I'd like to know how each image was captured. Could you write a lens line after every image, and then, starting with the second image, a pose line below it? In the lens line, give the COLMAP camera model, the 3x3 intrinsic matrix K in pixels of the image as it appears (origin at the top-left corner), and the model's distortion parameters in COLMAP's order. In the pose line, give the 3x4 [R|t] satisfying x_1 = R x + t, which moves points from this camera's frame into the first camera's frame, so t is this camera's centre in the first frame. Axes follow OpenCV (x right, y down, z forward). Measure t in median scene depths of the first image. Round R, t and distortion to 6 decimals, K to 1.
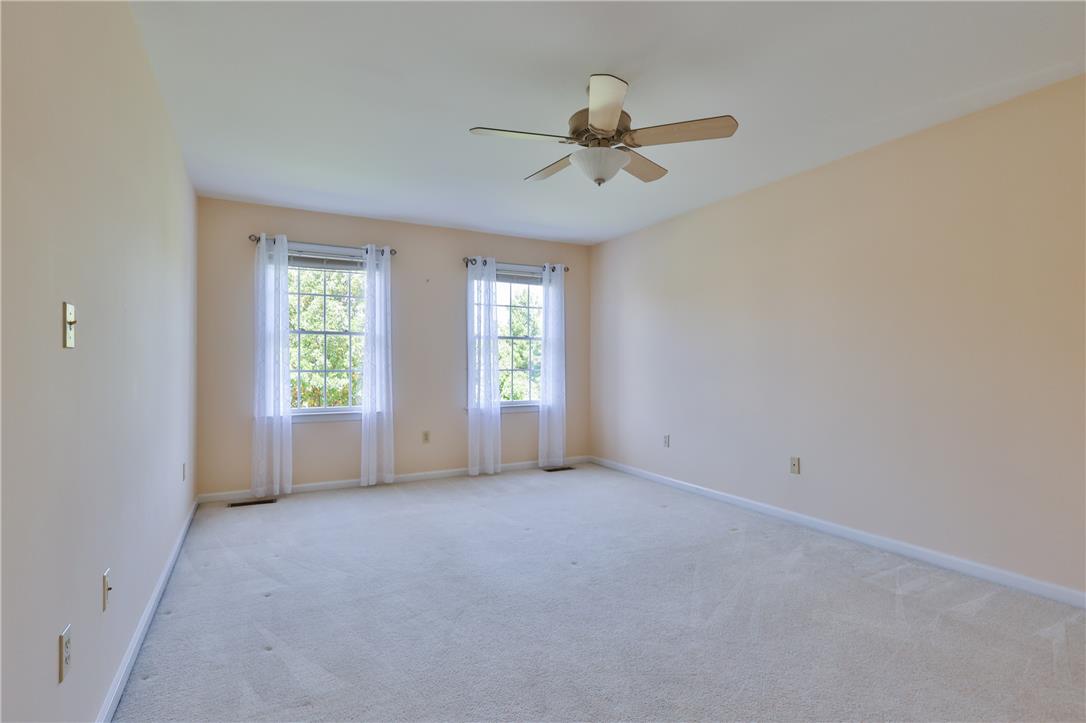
lens RADIAL K [[527.3, 0, 543.0], [0, 527.3, 361.5], [0, 0, 1]] dist [-0.000398, -0.000299]
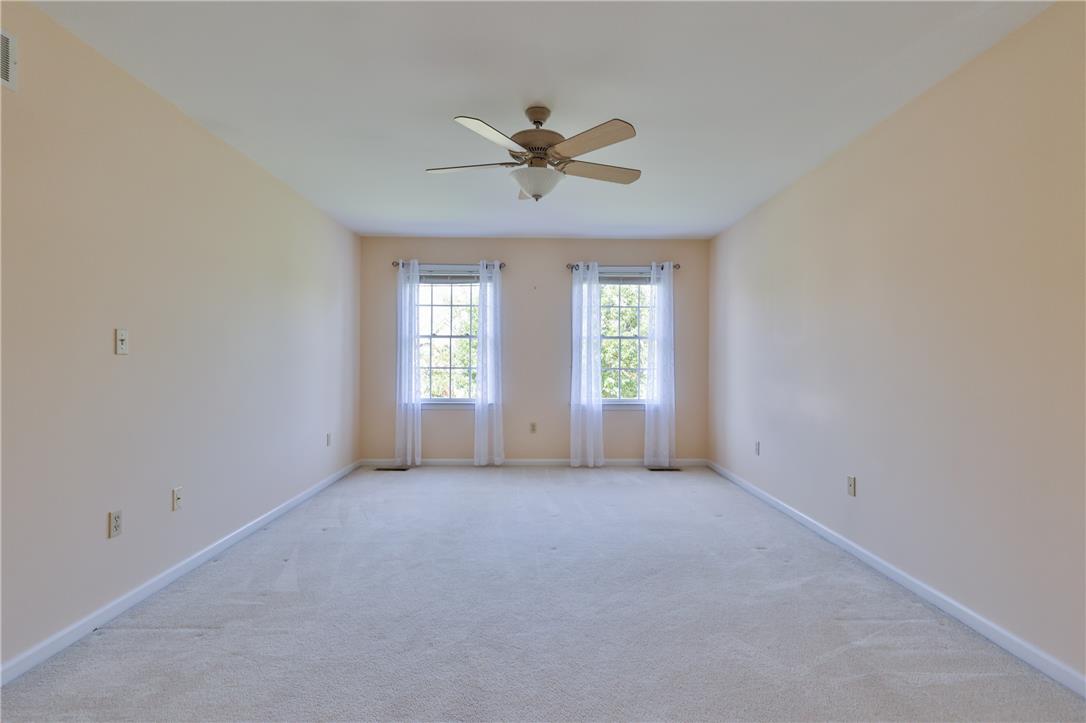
lens RADIAL K [[527.3, 0, 543.0], [0, 527.3, 361.5], [0, 0, 1]] dist [-0.000398, -0.000299]
pose [[0.888065, 0.005317, -0.459688, 0.325175], [-0.002912, 0.999978, 0.005941, -0.004378], [0.459709, -0.003937, 0.888061, 0.019012]]
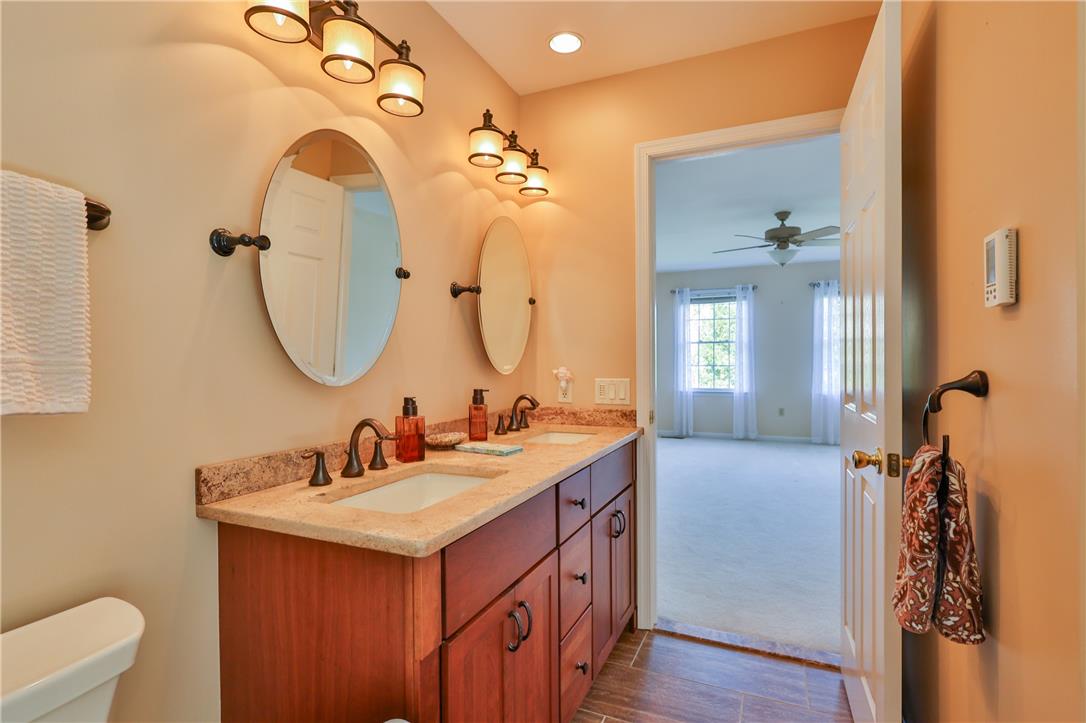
lens RADIAL K [[529.6, 0, 550.8], [0, 529.6, 364.0], [0, 0, 1]] dist [-0.001732, -0.000431]
pose [[0.616641, 0.006145, -0.787221, 0.551711], [0.009628, 0.999836, 0.015347, -0.016605], [0.787186, -0.017043, 0.616480, -0.398188]]
